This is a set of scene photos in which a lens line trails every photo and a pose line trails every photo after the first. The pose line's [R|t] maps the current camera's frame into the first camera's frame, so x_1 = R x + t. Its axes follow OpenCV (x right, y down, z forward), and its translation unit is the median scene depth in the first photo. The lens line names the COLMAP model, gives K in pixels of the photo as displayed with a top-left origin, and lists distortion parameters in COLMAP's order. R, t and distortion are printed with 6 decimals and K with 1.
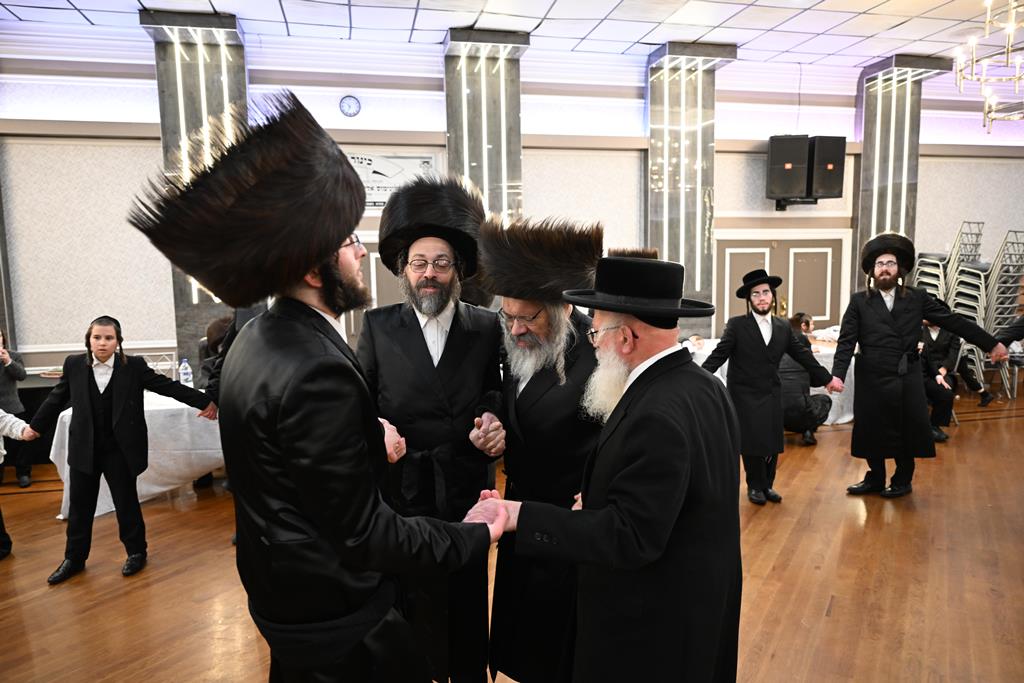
lens RADIAL K [[676.5, 0, 512.7], [0, 676.5, 346.2], [0, 0, 1]] dist [0.001649, -0.002709]
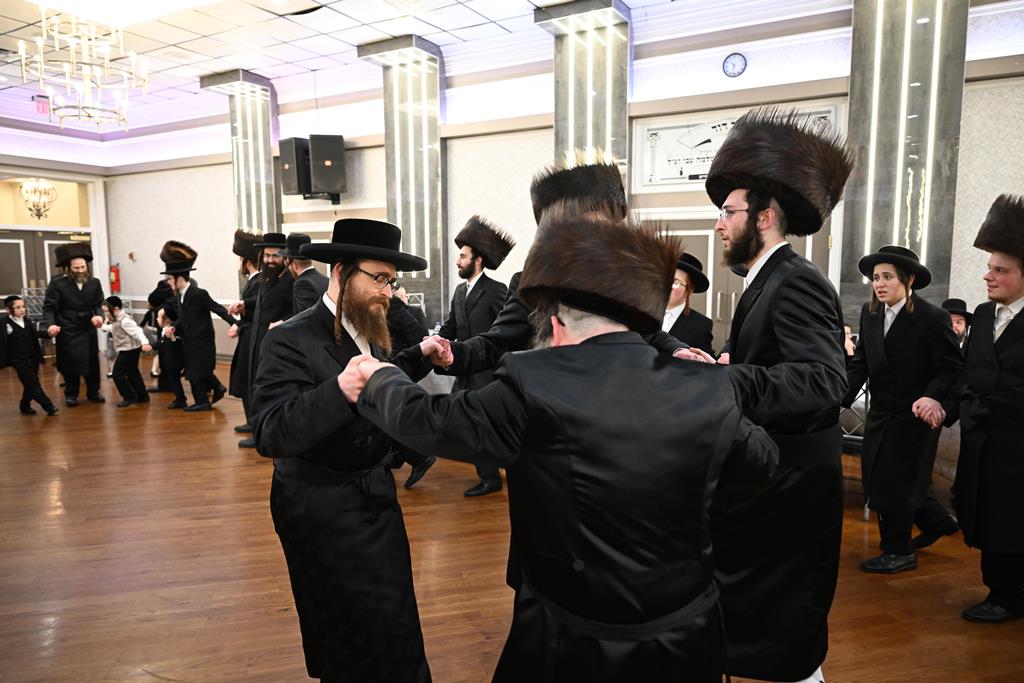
lens RADIAL K [[676.5, 0, 511.3], [0, 676.5, 340.6], [0, 0, 1]] dist [0.001649, -0.002709]
pose [[0.736923, 0.089894, -0.669973, 0.156419], [-0.092024, 0.995232, 0.032316, 0.004623], [0.669684, 0.037839, 0.741682, 0.139911]]
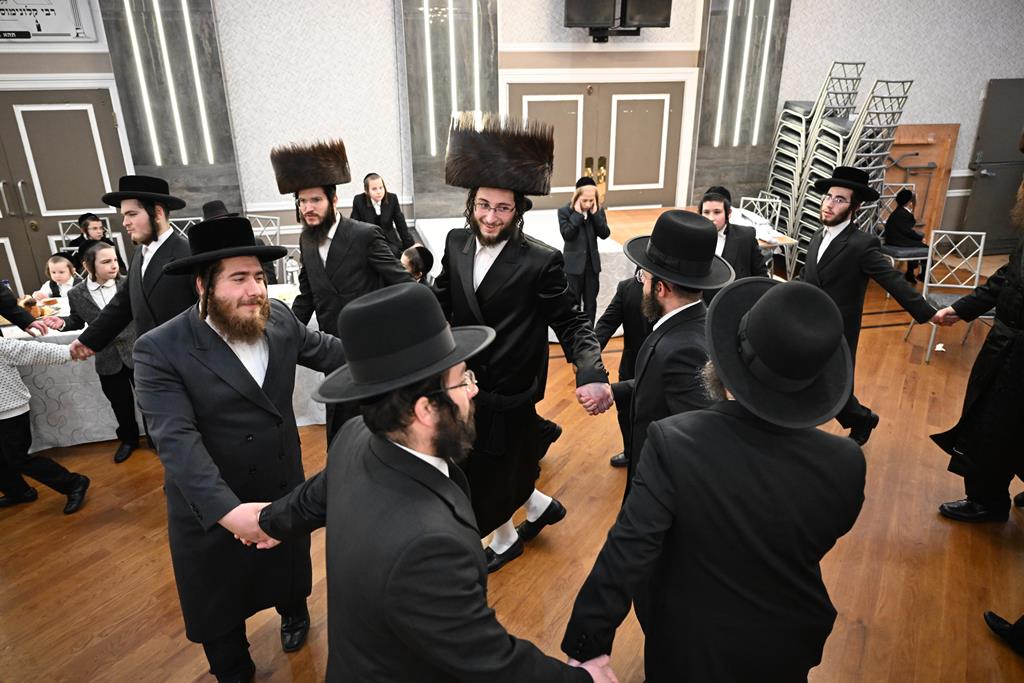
lens RADIAL K [[676.5, 0, 507.2], [0, 676.5, 337.8], [0, 0, 1]] dist [0.001649, -0.002709]
pose [[0.999951, 0.009876, -0.000794, 0.316342], [-0.009318, 0.964603, 0.263542, -0.085903], [0.003368, -0.263521, 0.964648, 0.199808]]
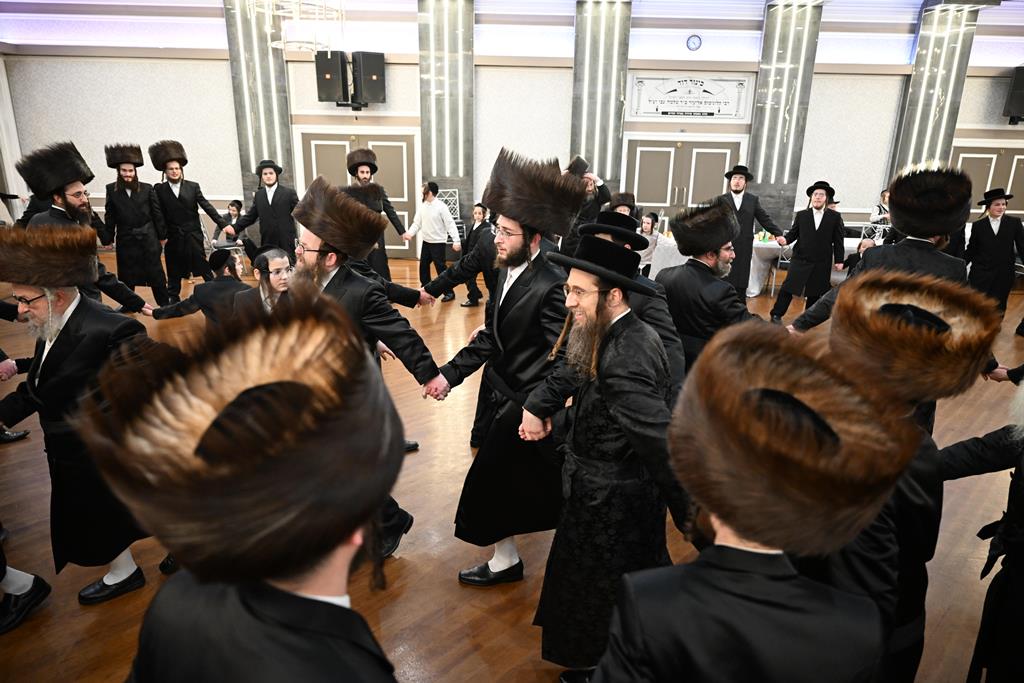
lens RADIAL K [[676.5, 0, 508.4], [0, 676.5, 342.3], [0, 0, 1]] dist [0.001649, -0.002709]
pose [[0.977762, 0.094051, -0.187448, -0.268182], [-0.058546, 0.980678, 0.186661, 0.019856], [0.201382, -0.171535, 0.964376, -0.512525]]
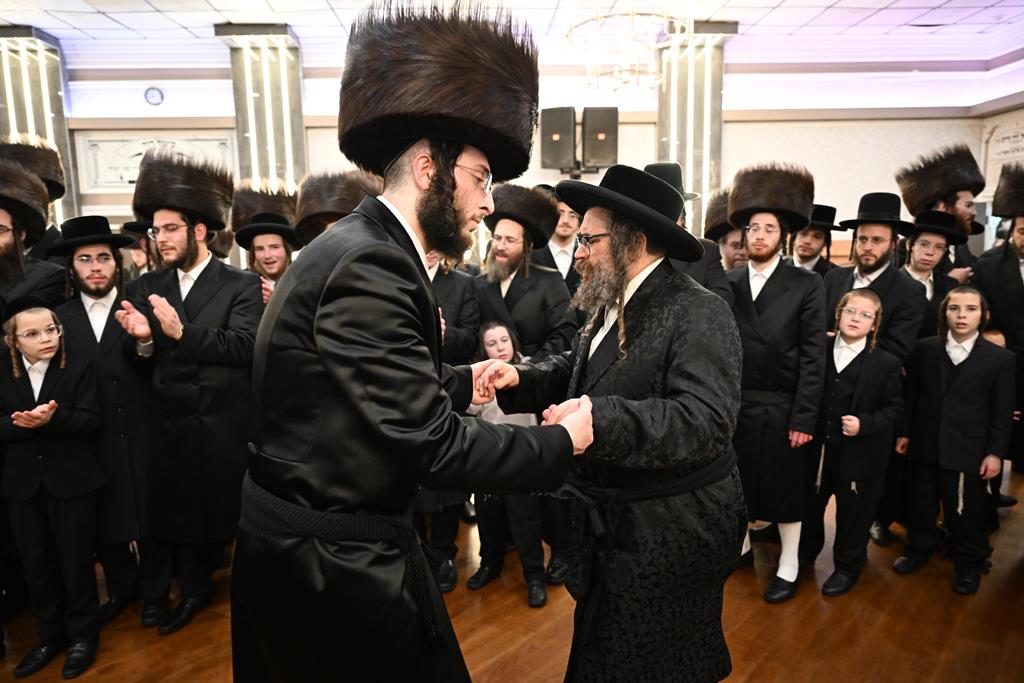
lens RADIAL K [[676.5, 0, 505.6], [0, 676.5, 343.0], [0, 0, 1]] dist [0.001649, -0.002709]
pose [[0.984370, 0.022372, -0.174688, 0.508418], [-0.017756, 0.999452, 0.027942, 0.020641], [0.175217, -0.024404, 0.984227, -0.038845]]
